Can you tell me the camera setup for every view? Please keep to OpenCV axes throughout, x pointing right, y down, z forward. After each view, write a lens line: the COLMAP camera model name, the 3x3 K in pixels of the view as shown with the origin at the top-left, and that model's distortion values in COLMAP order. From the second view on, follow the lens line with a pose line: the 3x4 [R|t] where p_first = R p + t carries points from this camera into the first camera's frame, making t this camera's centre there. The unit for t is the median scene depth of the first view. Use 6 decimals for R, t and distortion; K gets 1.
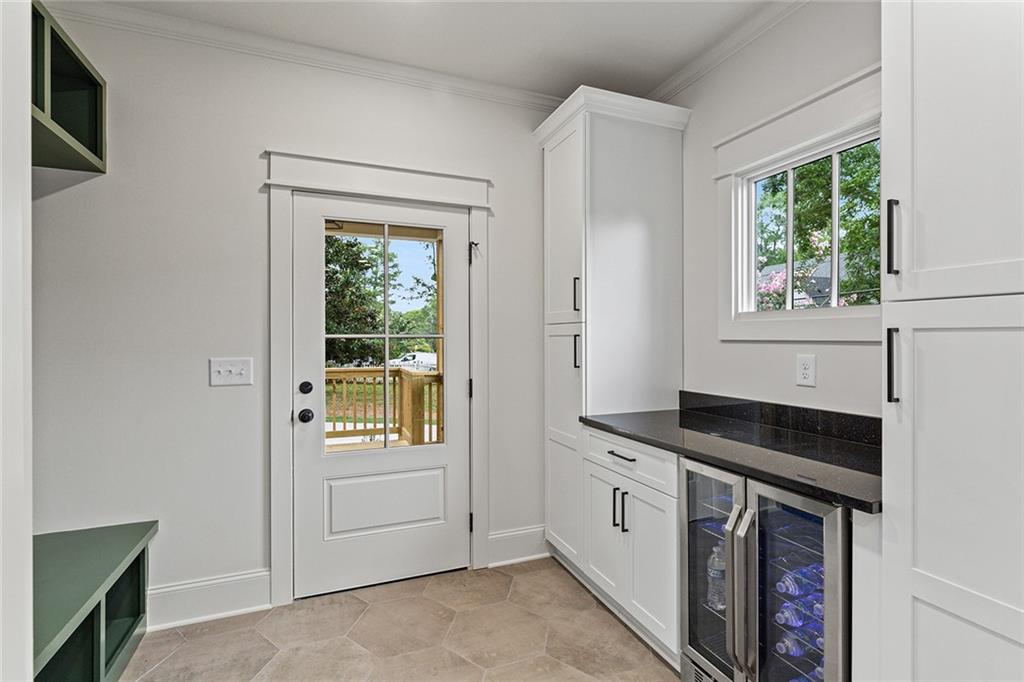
lens RADIAL K [[484.8, 0, 515.6], [0, 484.8, 335.1], [0, 0, 1]] dist [-0.004453, -0.000227]
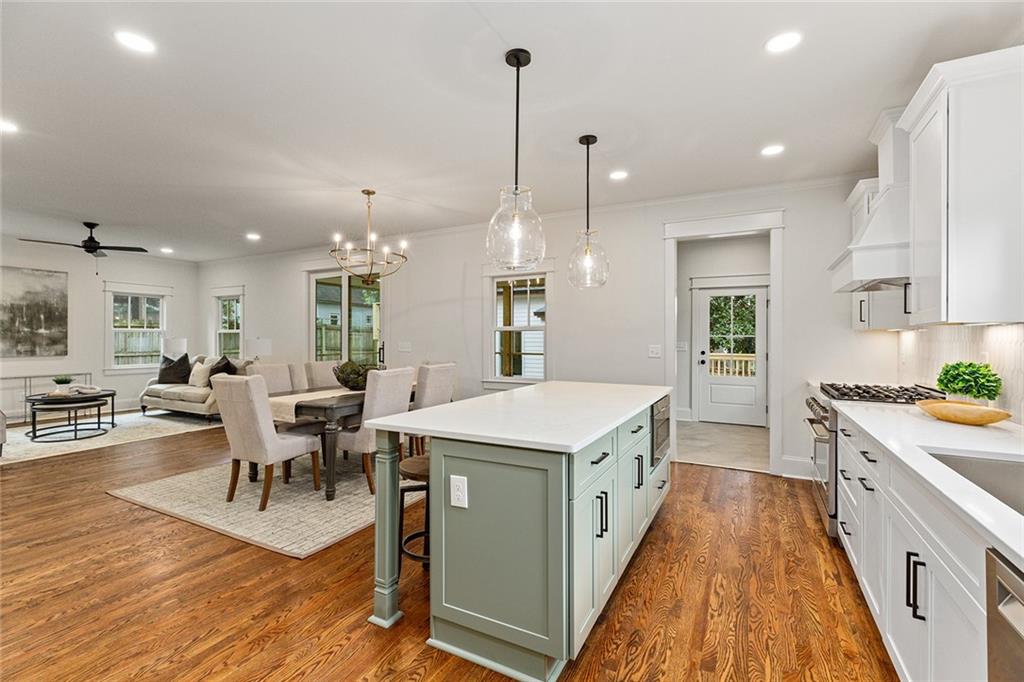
lens RADIAL K [[455.0, 0, 514.7], [0, 455.0, 337.0], [0, 0, 1]] dist [0.003786, 0.000307]
pose [[0.646949, 0.006630, -0.762505, 1.078545], [-0.003390, 0.999977, 0.005819, -0.003957], [0.762526, -0.001179, 0.646957, -1.924083]]
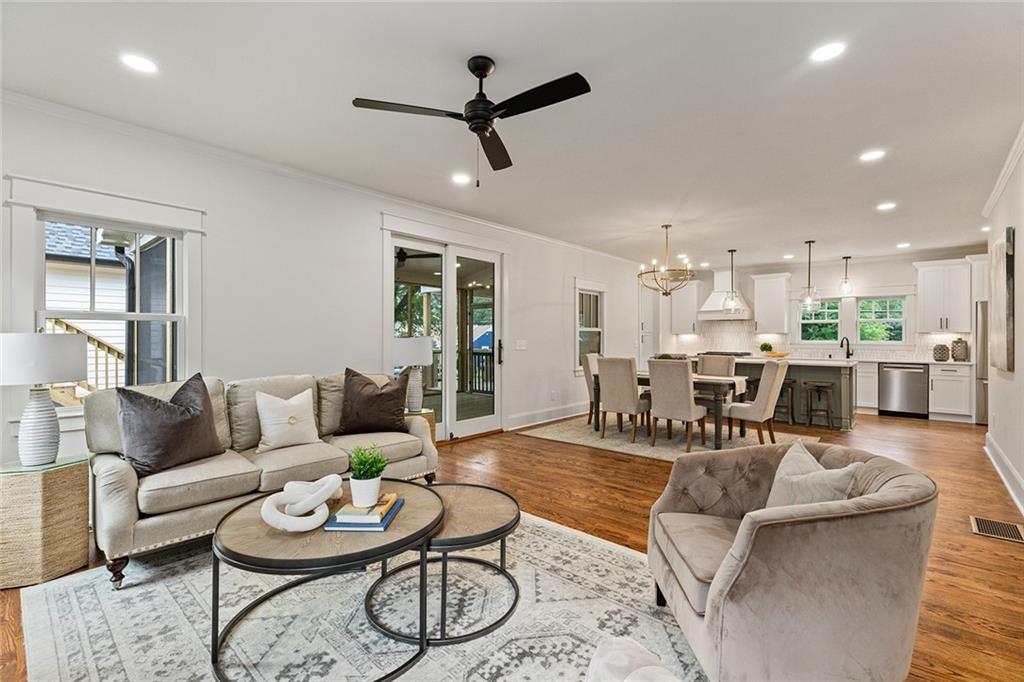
lens RADIAL K [[455.0, 0, 514.0], [0, 455.0, 336.7], [0, 0, 1]] dist [0.003786, 0.000307]
pose [[0.894168, 0.010576, 0.447607, -2.902699], [-0.009667, 0.999944, -0.004316, 0.039101], [-0.447628, -0.000468, 0.894220, -3.115795]]
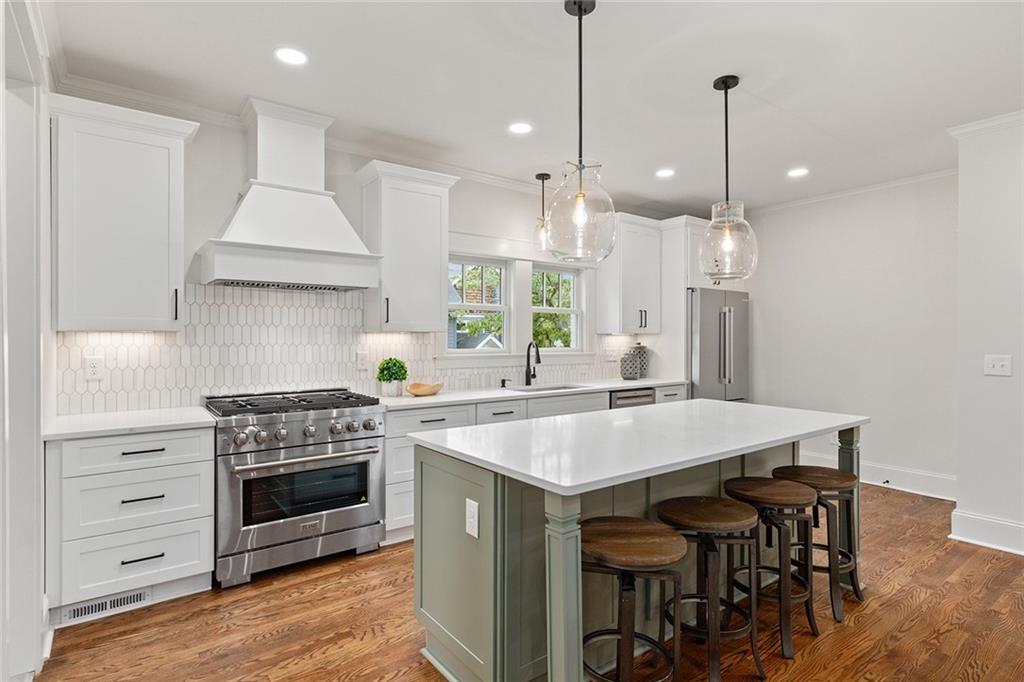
lens RADIAL K [[528.9, 0, 510.4], [0, 528.9, 336.8], [0, 0, 1]] dist [-0.001018, 0.001759]
pose [[-0.258061, 0.009275, 0.966084, -0.825726], [0.000297, 0.999955, -0.009521, 0.001495], [-0.966129, -0.002170, -0.258052, -0.398556]]
